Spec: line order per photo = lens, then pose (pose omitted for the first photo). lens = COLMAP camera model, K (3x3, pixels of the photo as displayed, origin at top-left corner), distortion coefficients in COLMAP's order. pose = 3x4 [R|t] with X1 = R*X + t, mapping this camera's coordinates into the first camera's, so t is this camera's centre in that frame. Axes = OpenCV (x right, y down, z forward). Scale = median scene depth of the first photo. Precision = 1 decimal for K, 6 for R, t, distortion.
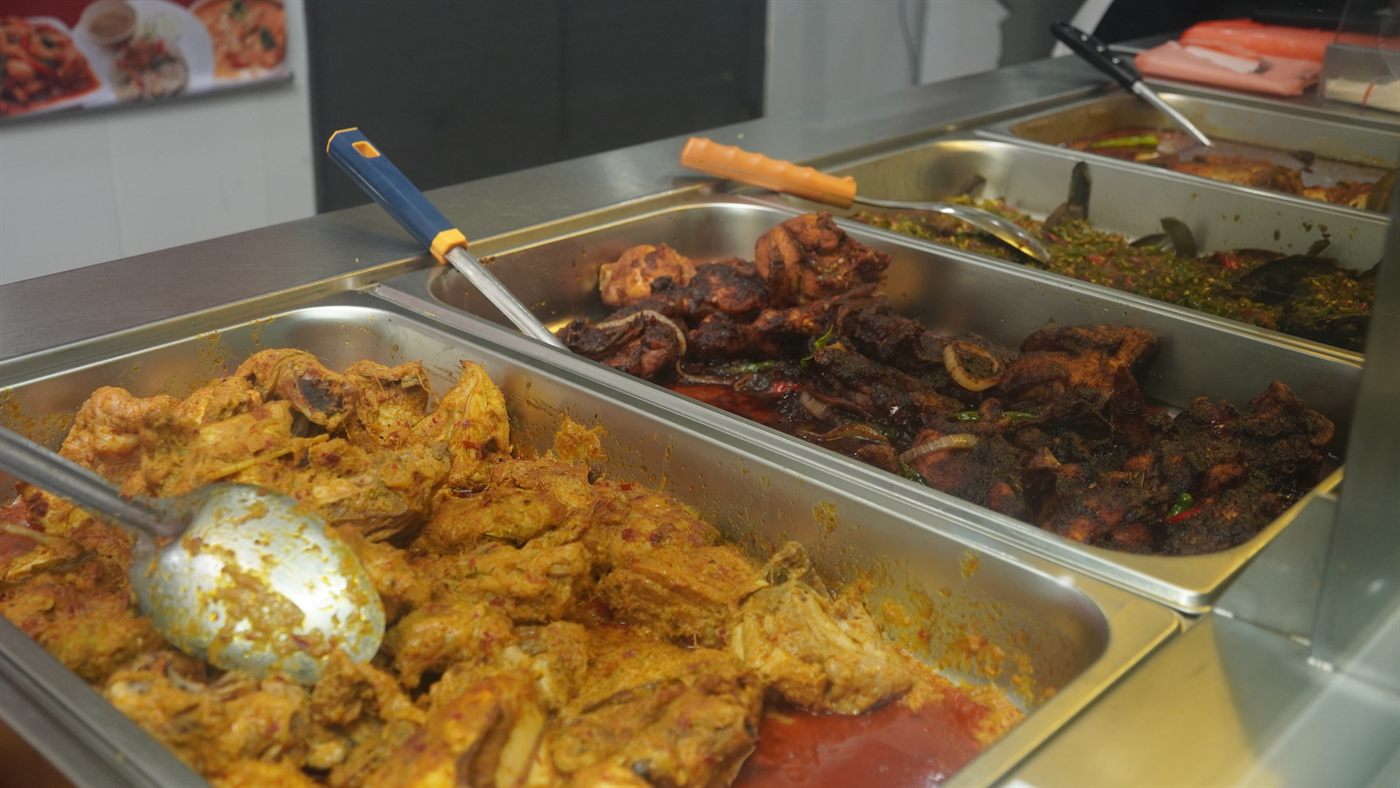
lens RADIAL K [[1502.4, 0, 700.0], [0, 1502.4, 394.0], [0, 0, 1]] dist [-0.010738, -0.003378]
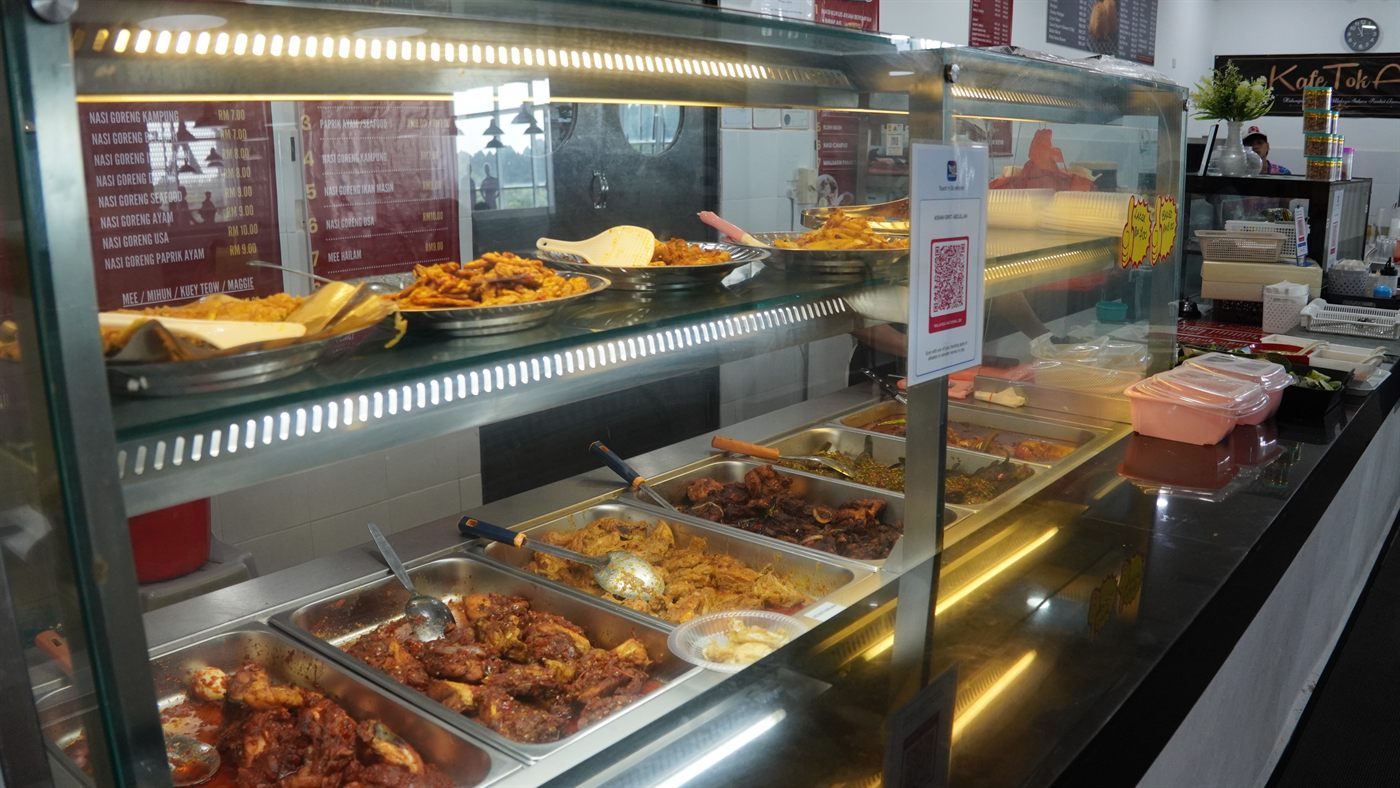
lens RADIAL K [[1110.0, 0, 700.0], [0, 1110.0, 394.0], [0, 0, 1]] dist [-0.227414, -0.000288]
pose [[0.998318, -0.042651, 0.039264, -0.129327], [0.048428, 0.985860, -0.160421, 0.079939], [-0.031866, 0.162052, 0.986267, -1.126168]]
